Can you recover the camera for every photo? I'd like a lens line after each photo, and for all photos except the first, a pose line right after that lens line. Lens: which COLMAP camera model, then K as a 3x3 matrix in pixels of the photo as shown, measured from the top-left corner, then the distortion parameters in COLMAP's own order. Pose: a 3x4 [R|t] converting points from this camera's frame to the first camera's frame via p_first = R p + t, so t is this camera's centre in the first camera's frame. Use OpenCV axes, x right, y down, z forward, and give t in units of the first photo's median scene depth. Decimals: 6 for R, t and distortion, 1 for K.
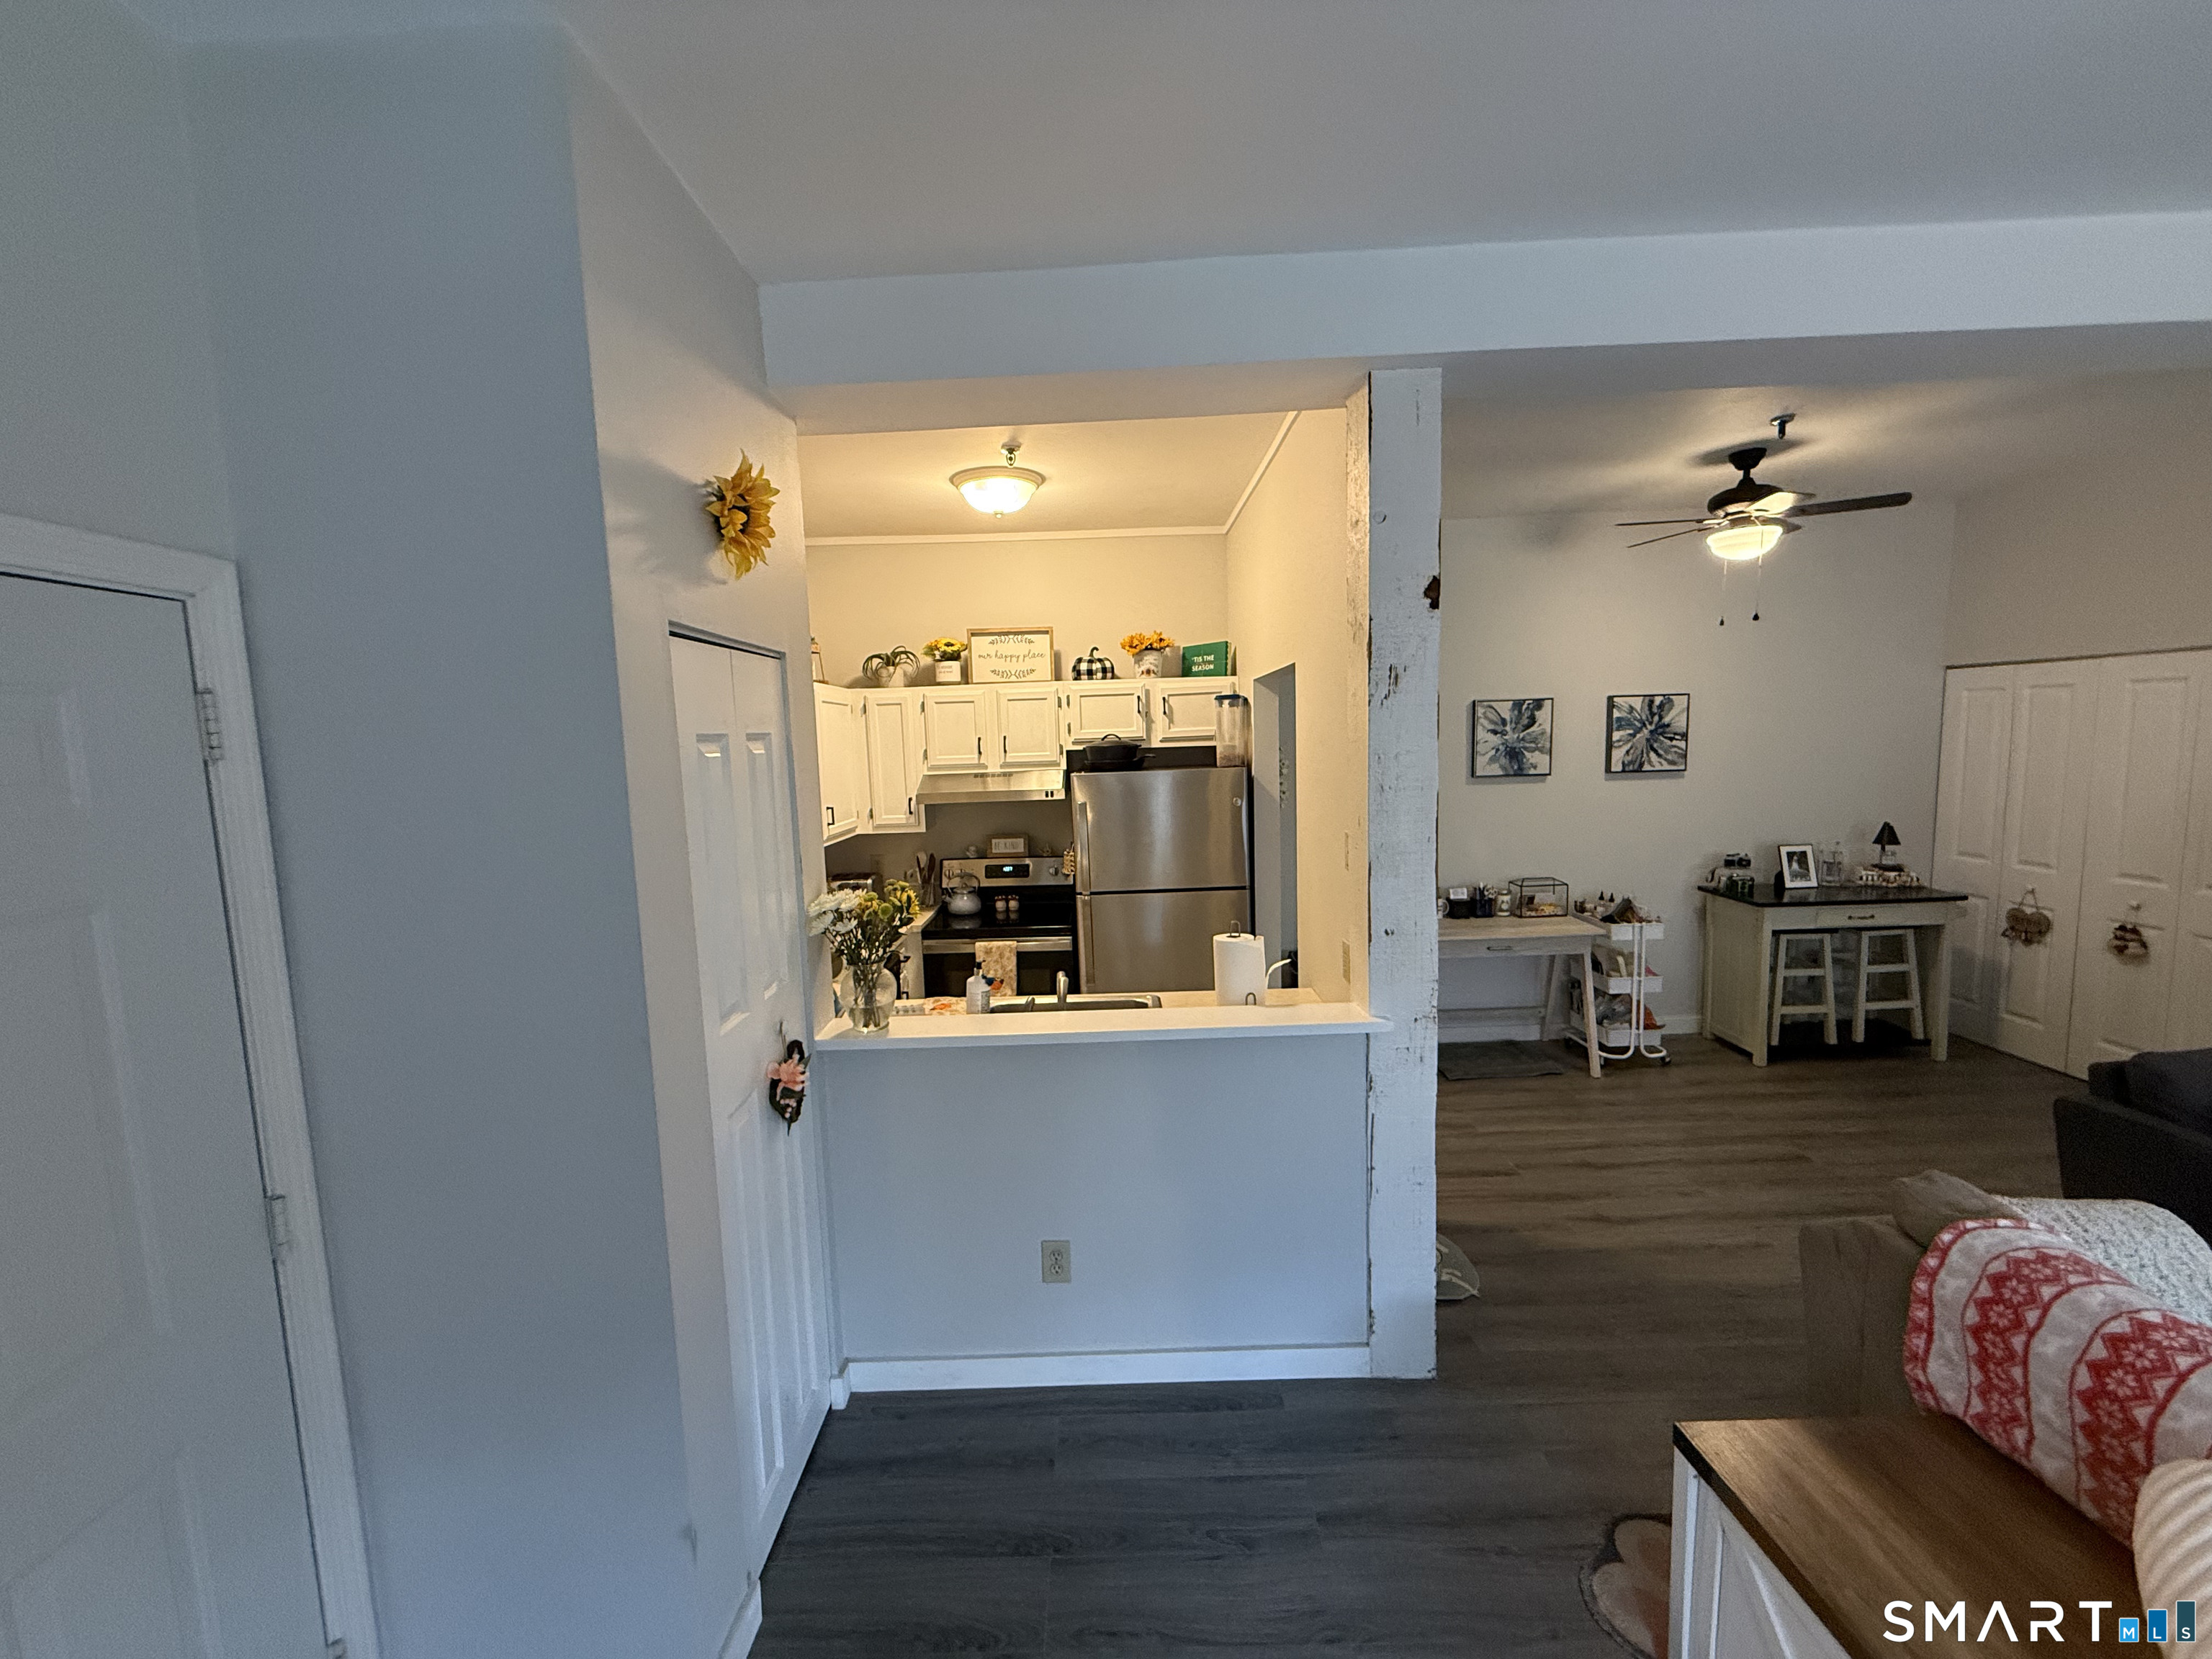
lens RADIAL K [[880.7, 0, 1101.5], [0, 880.7, 828.0], [0, 0, 1]] dist [-0.000018, -0.000297]
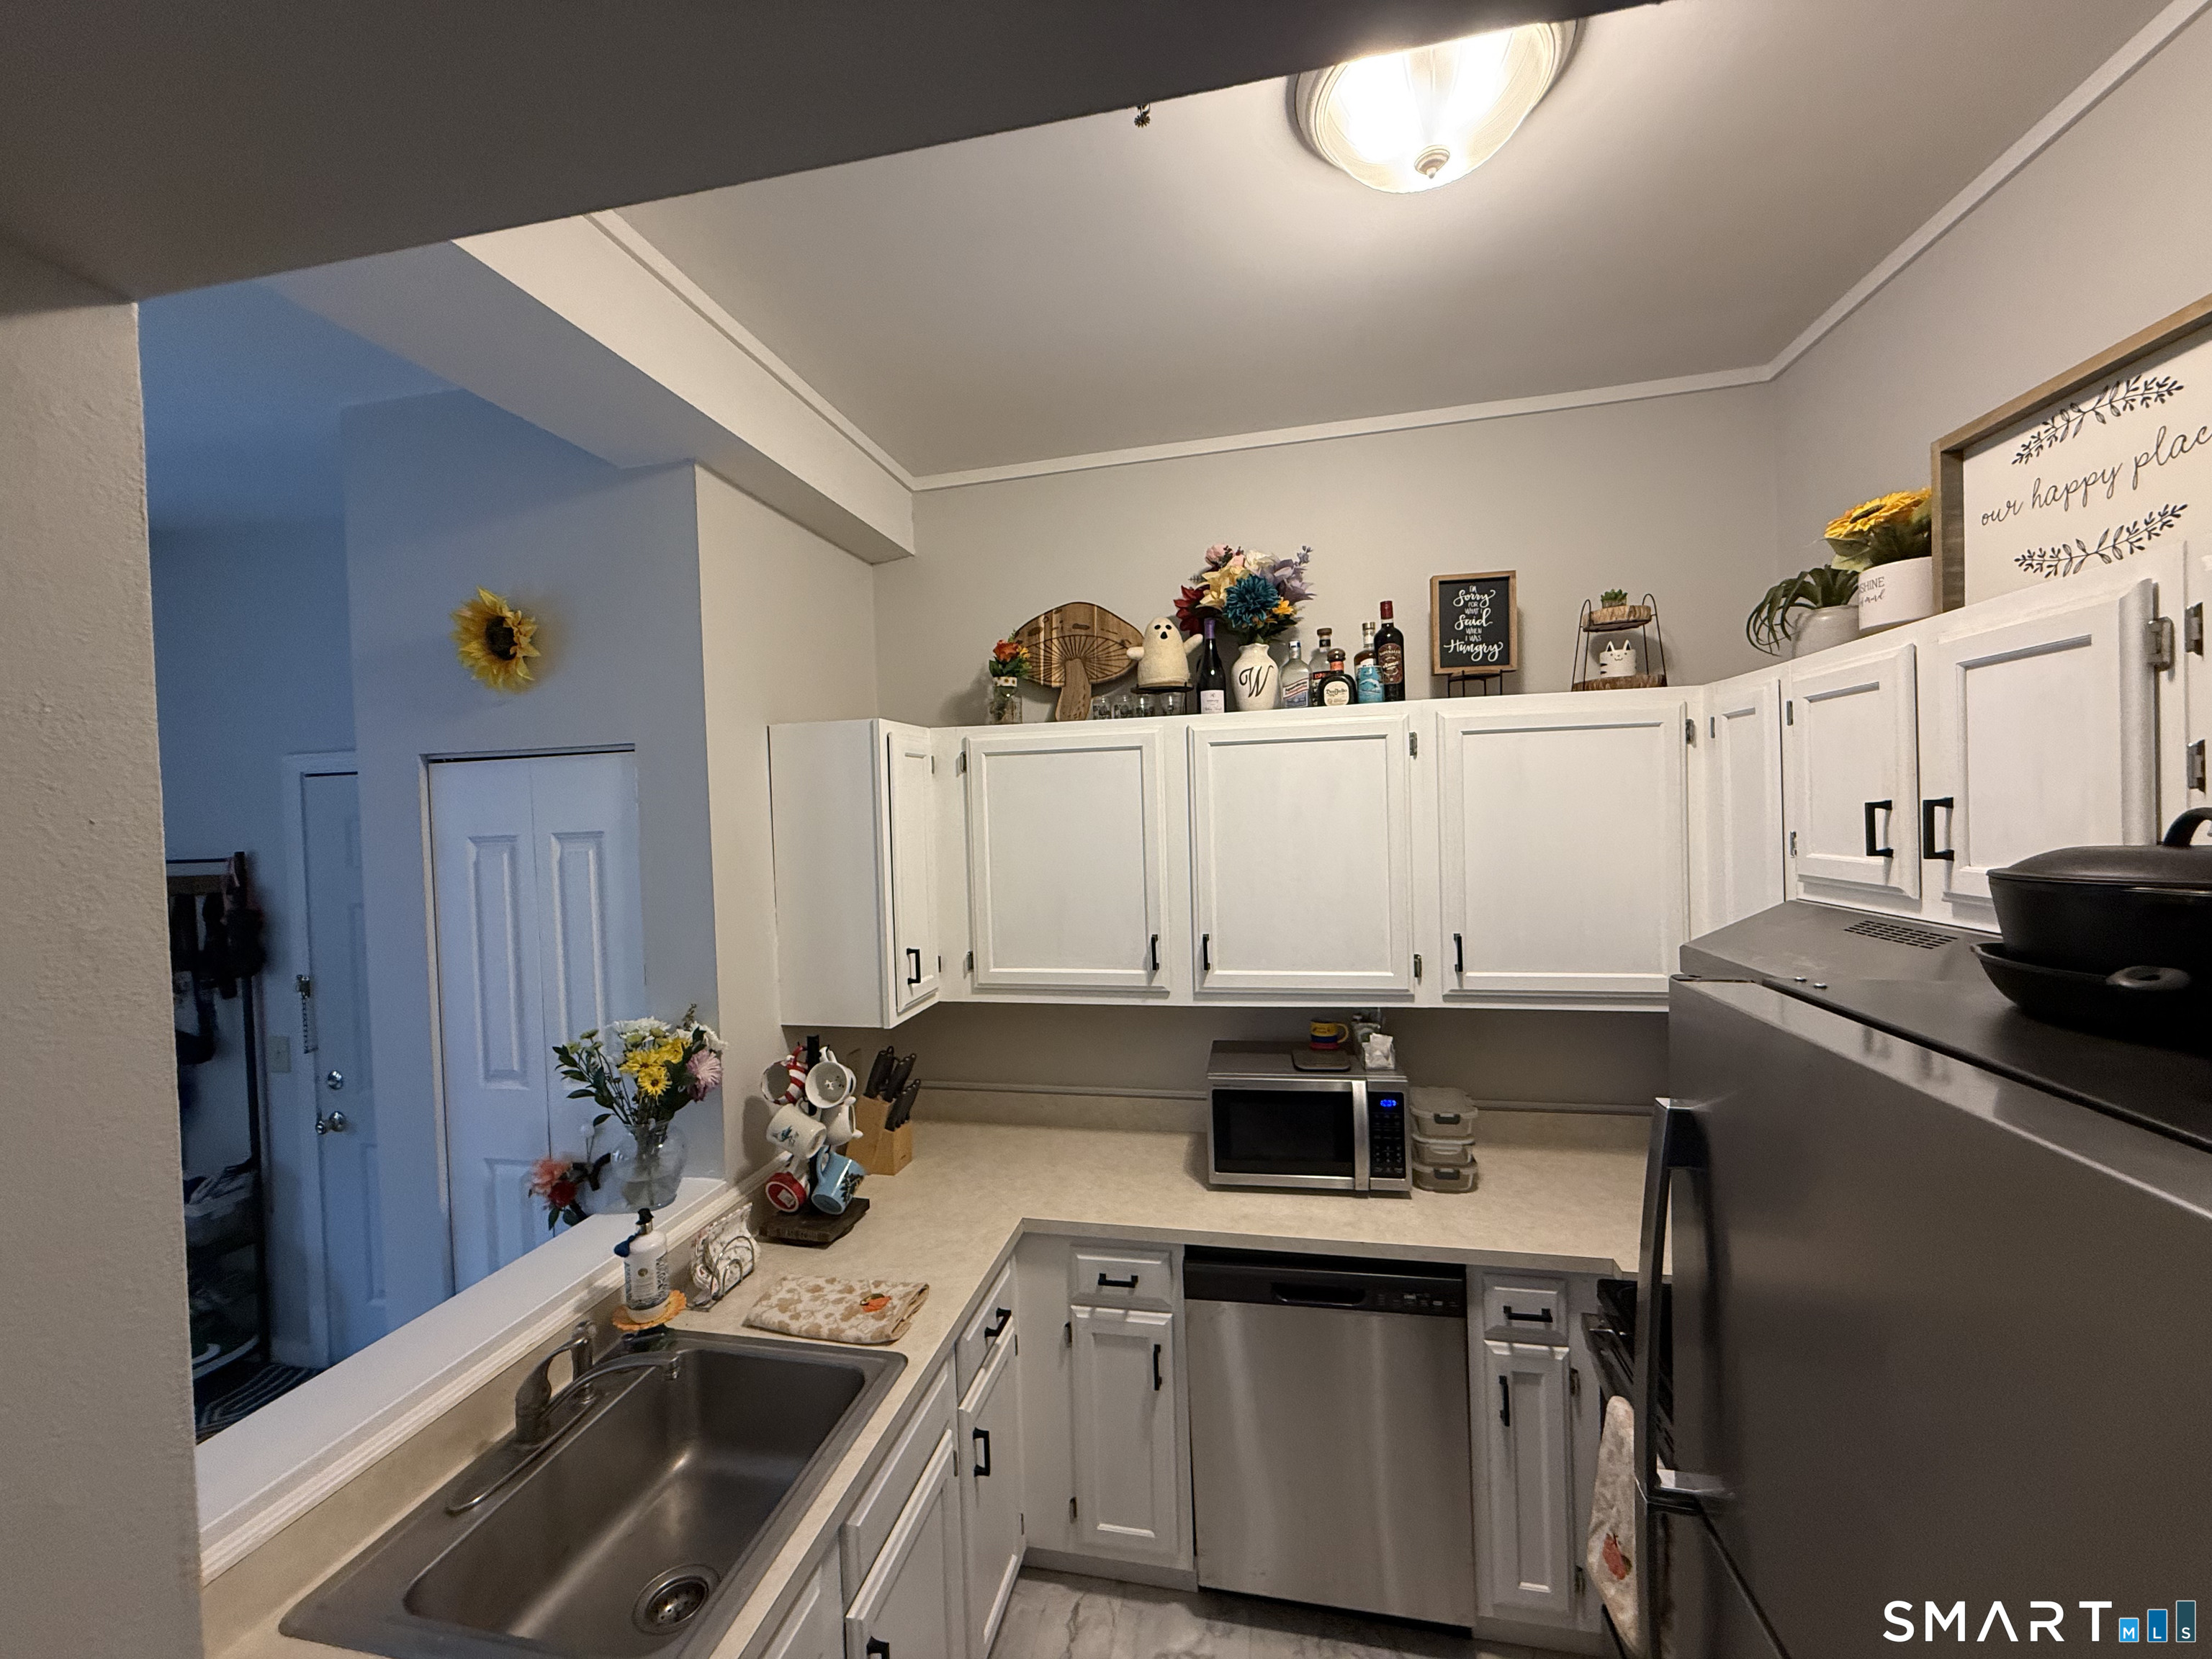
lens RADIAL K [[880.7, 0, 1095.1], [0, 880.7, 828.0], [0, 0, 1]] dist [-0.000018, -0.000297]
pose [[-0.209311, 0.056582, -0.976211, 0.209197], [-0.060703, 0.995647, 0.070724, -0.096794], [0.975963, 0.074062, -0.204965, 0.782348]]
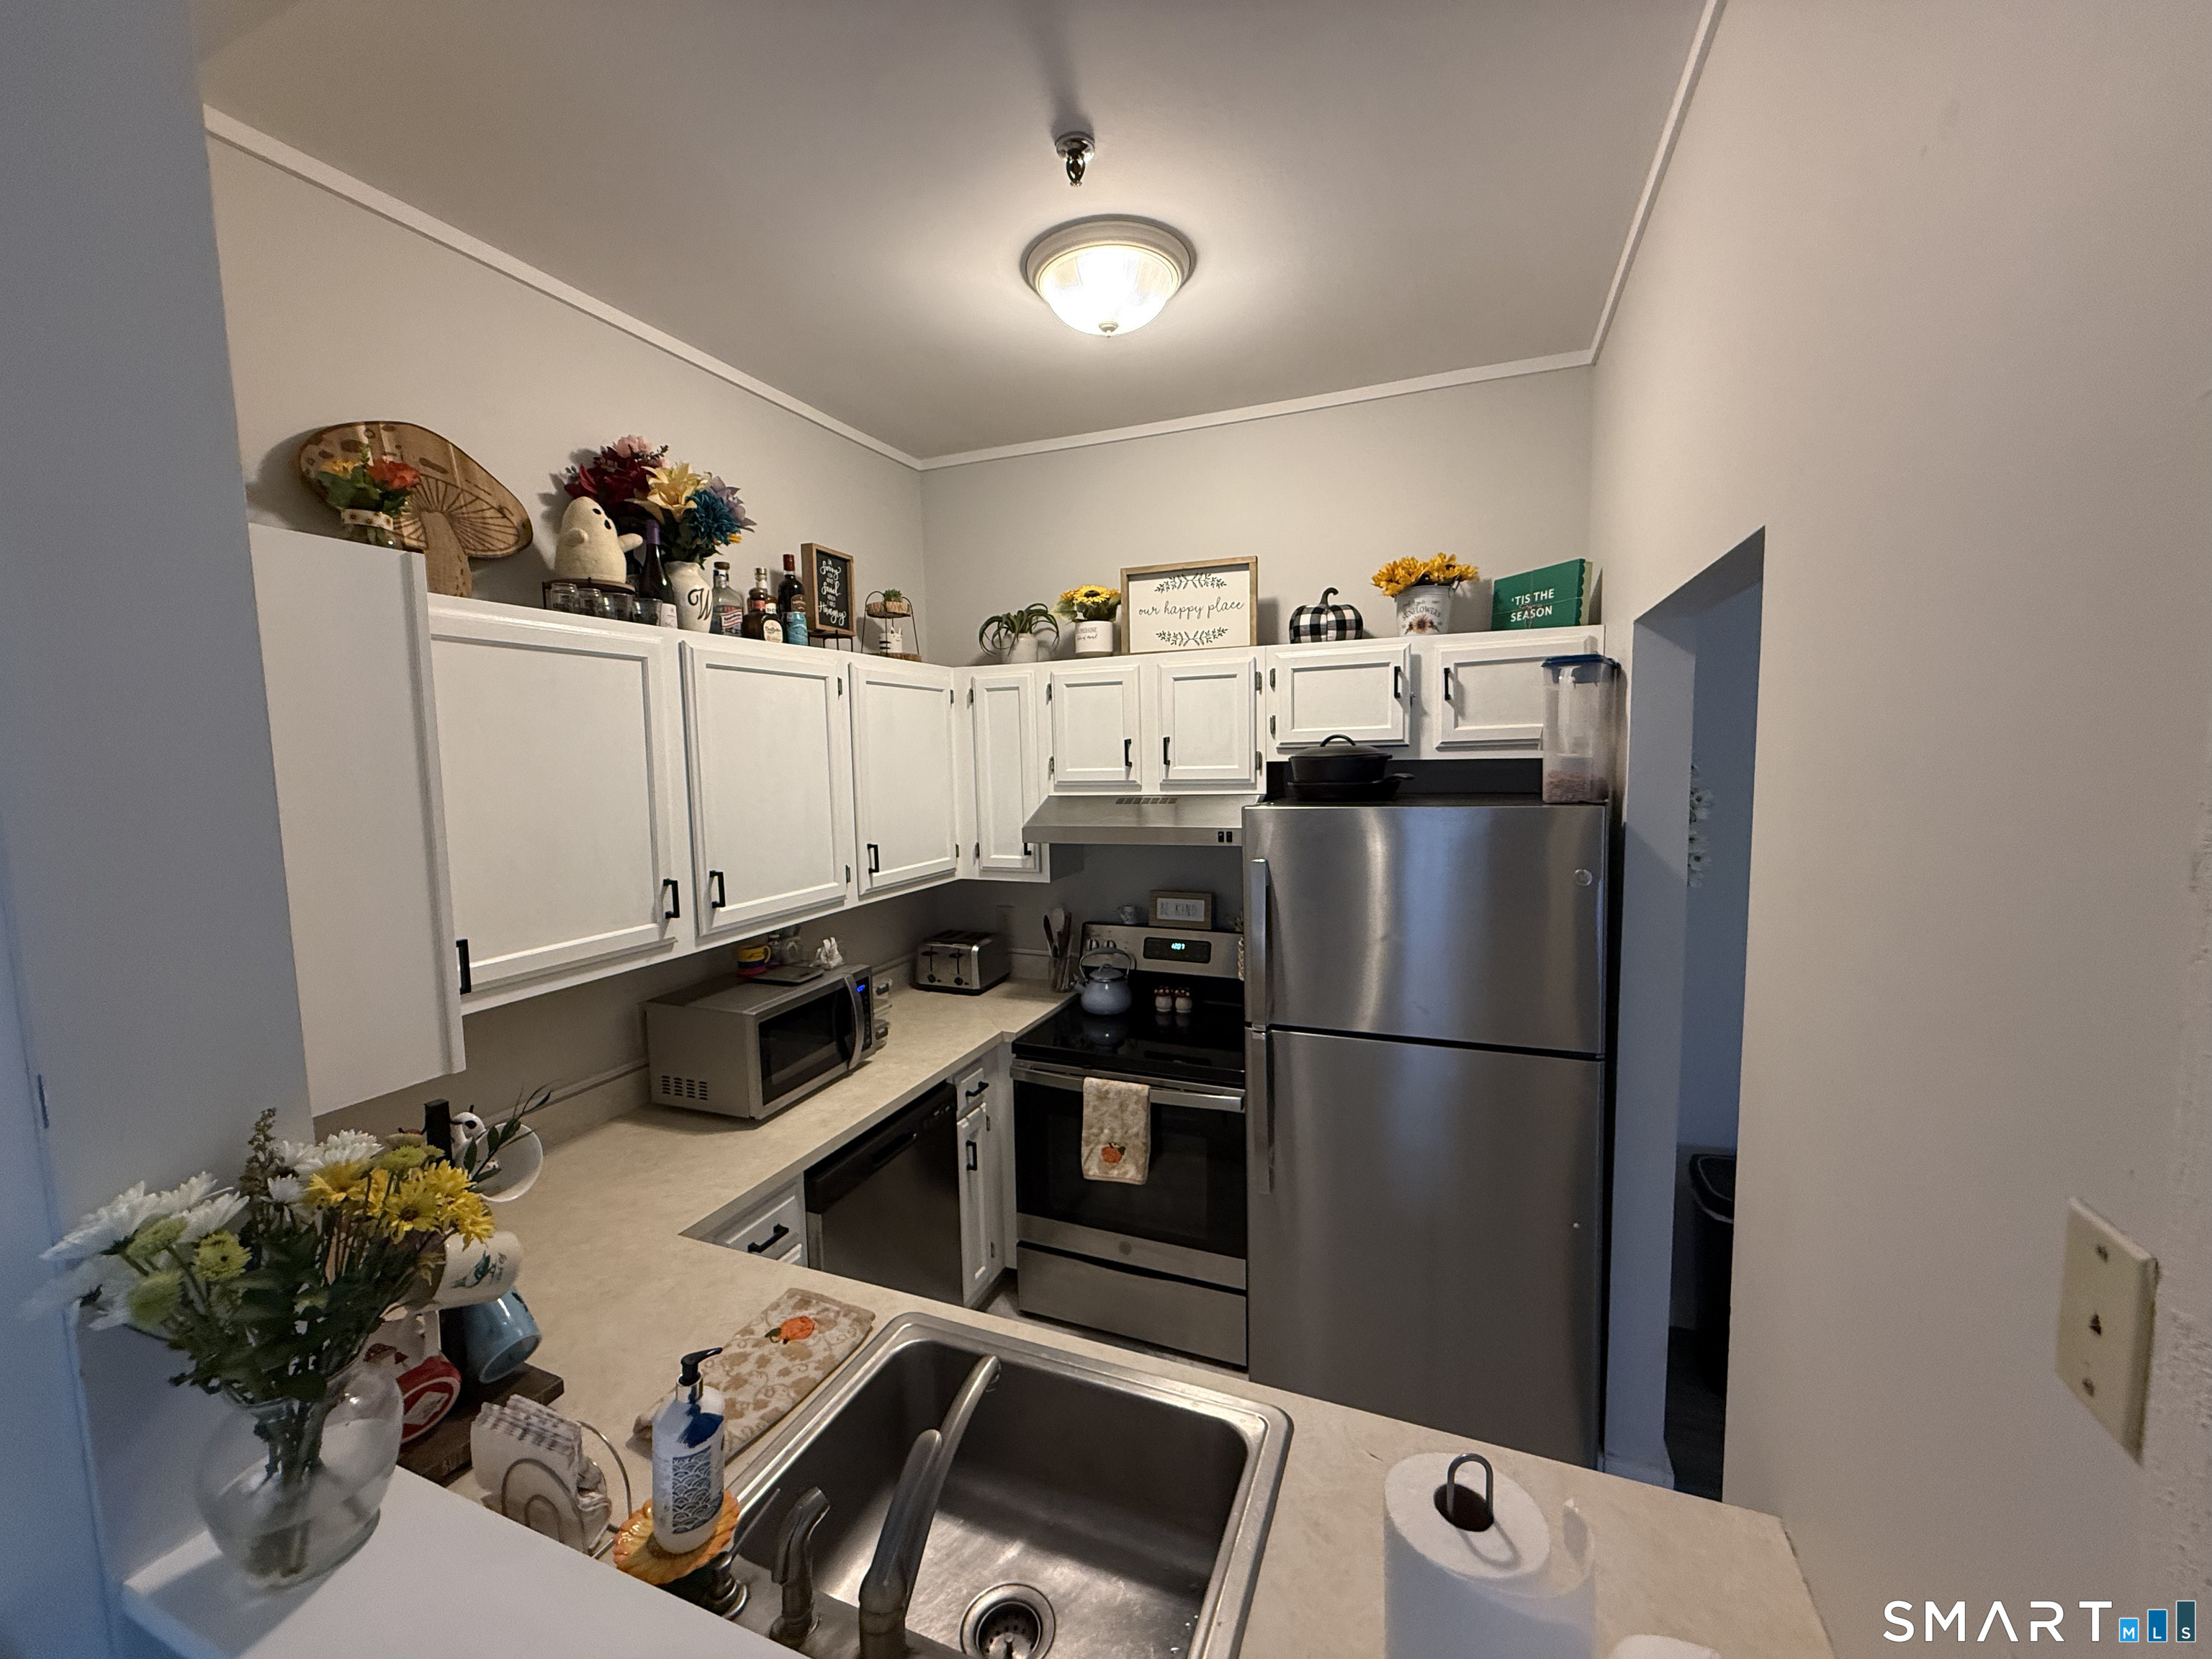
lens RADIAL K [[880.7, 0, 1100.8], [0, 880.7, 826.6], [0, 0, 1]] dist [-0.000018, -0.000297]
pose [[0.926719, 0.044970, -0.373053, 0.078201], [-0.046652, 0.998901, 0.004523, -0.041860], [0.372847, 0.013212, 0.927799, 0.403210]]
